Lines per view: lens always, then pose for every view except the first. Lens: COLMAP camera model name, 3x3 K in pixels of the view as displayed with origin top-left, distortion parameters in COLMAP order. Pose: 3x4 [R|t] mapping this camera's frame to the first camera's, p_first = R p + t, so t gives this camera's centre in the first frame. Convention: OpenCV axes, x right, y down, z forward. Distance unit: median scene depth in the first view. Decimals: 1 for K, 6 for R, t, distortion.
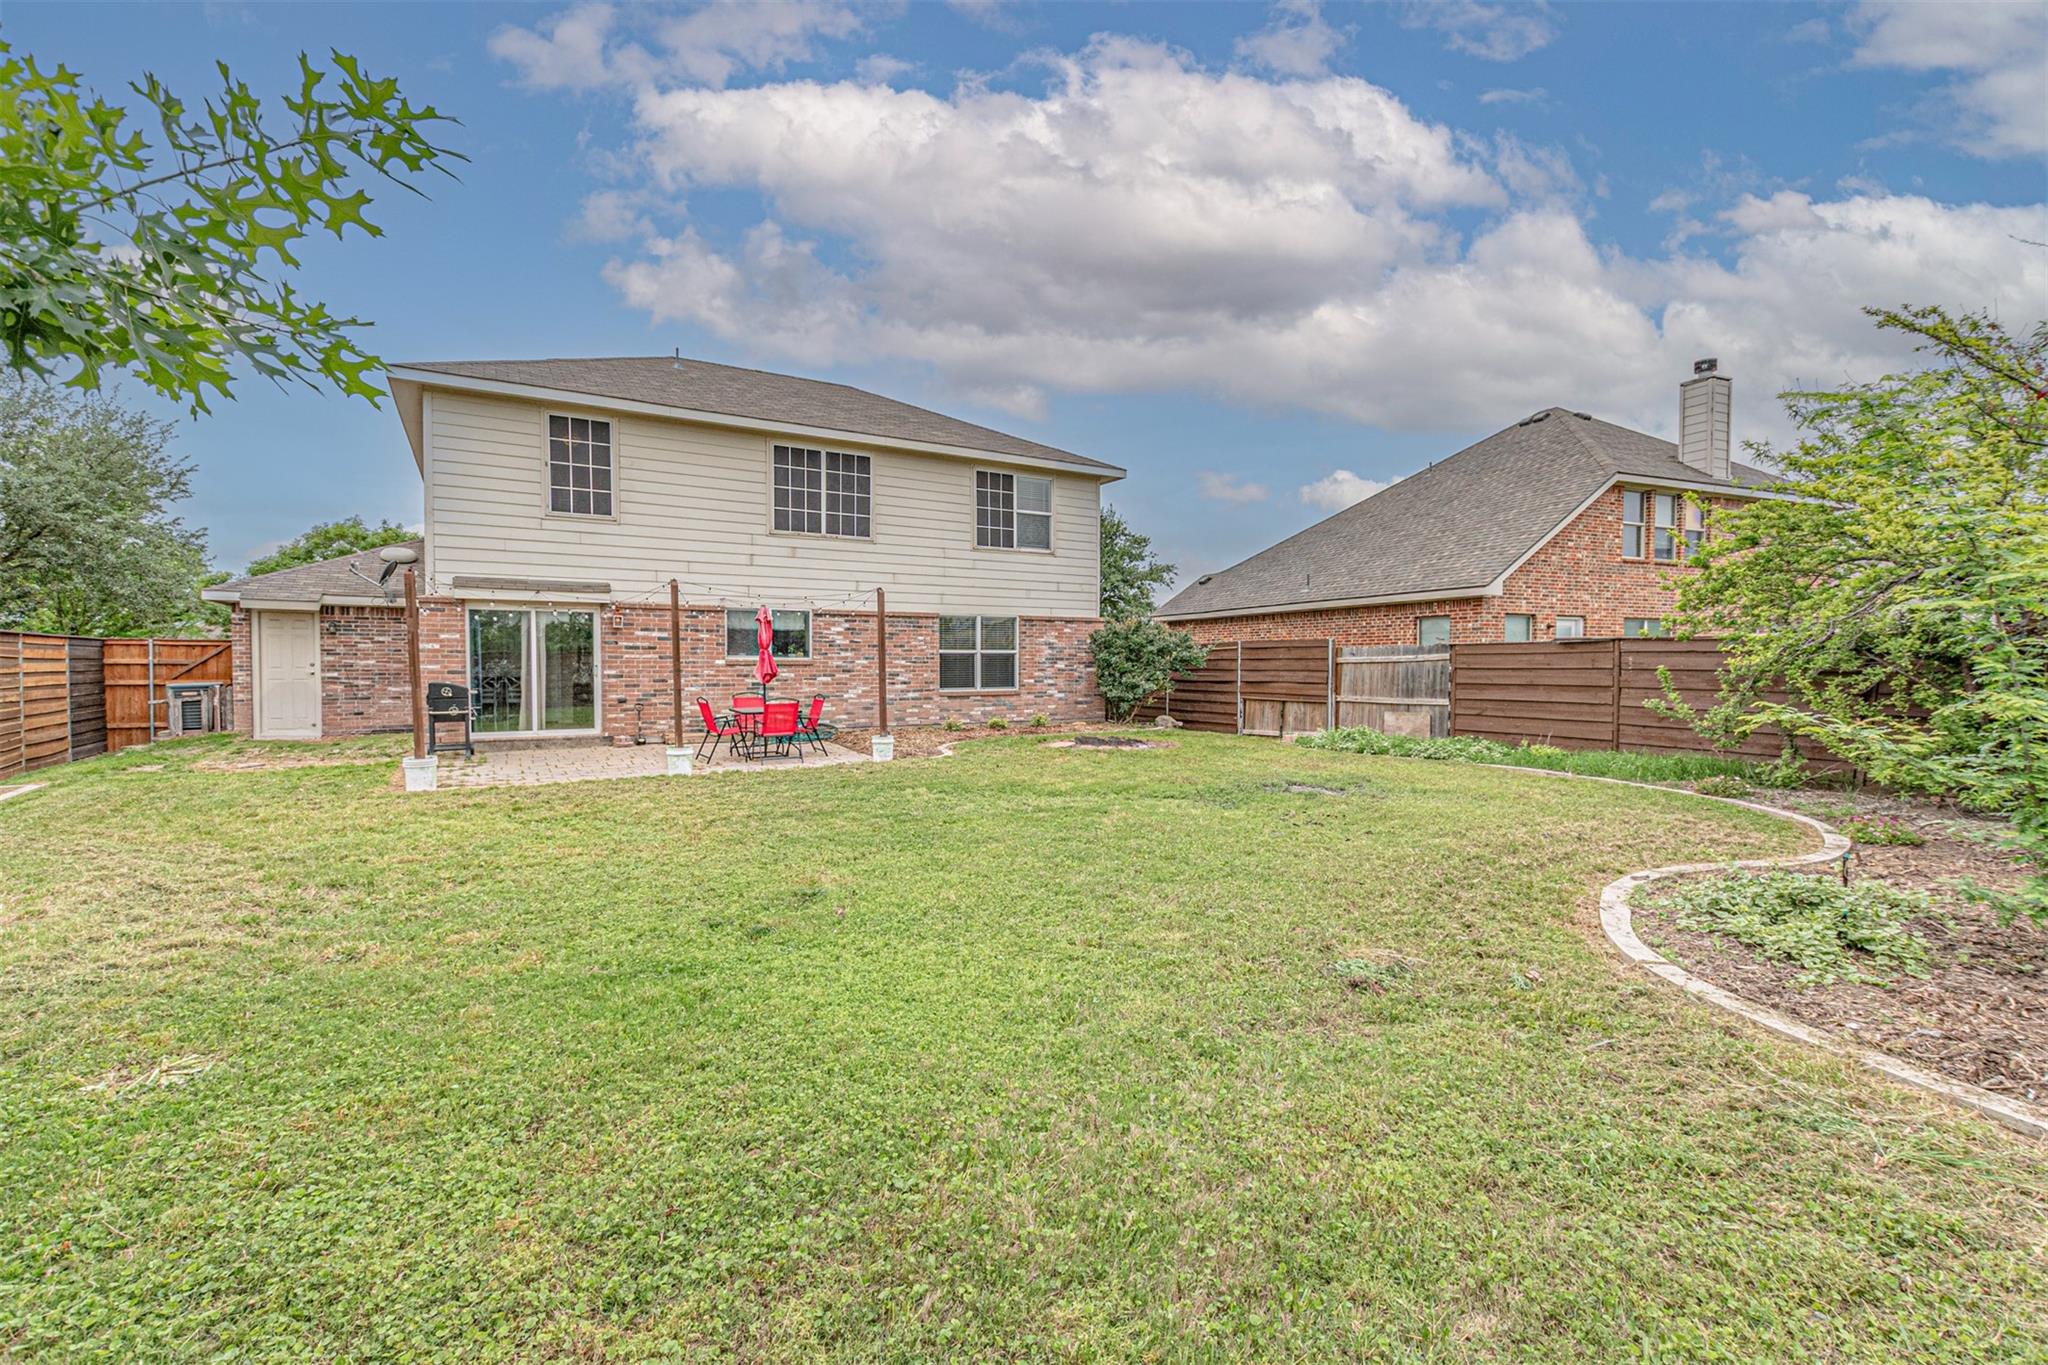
lens RADIAL K [[888.1, 0, 1024.1], [0, 888.1, 676.7], [0, 0, 1]] dist [-0.002617, -0.000264]
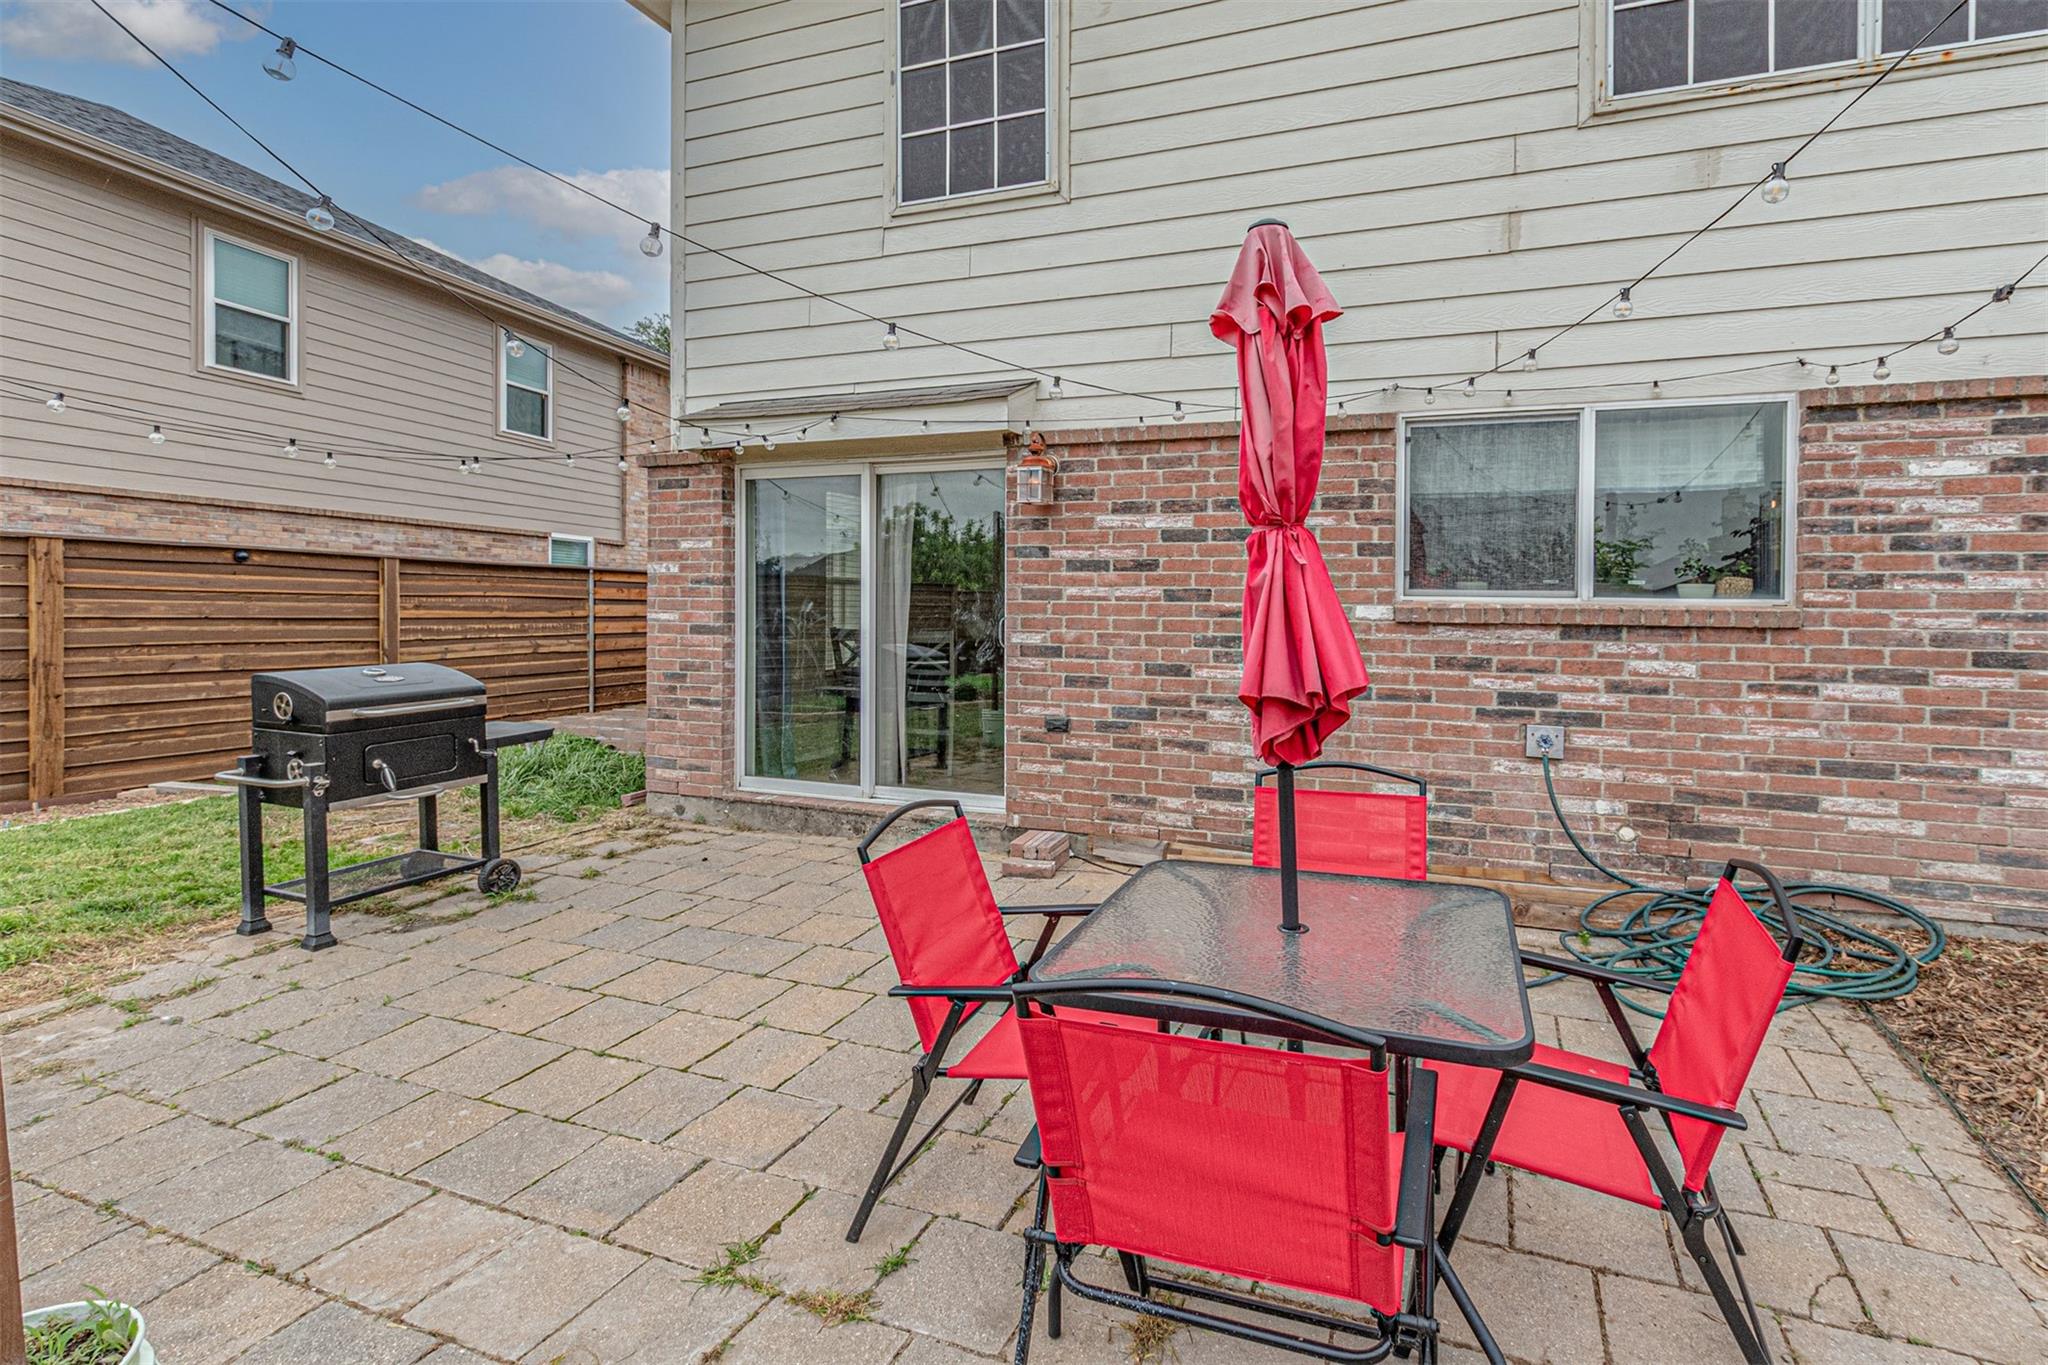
lens RADIAL K [[888.1, 0, 1045.8], [0, 888.1, 612.6], [0, 0, 1]] dist [-0.002617, -0.000264]
pose [[0.568719, 0.010604, -0.822464, -0.179348], [-0.023917, 0.999707, -0.003649, -0.013787], [0.822184, 0.021746, 0.568806, 0.794974]]
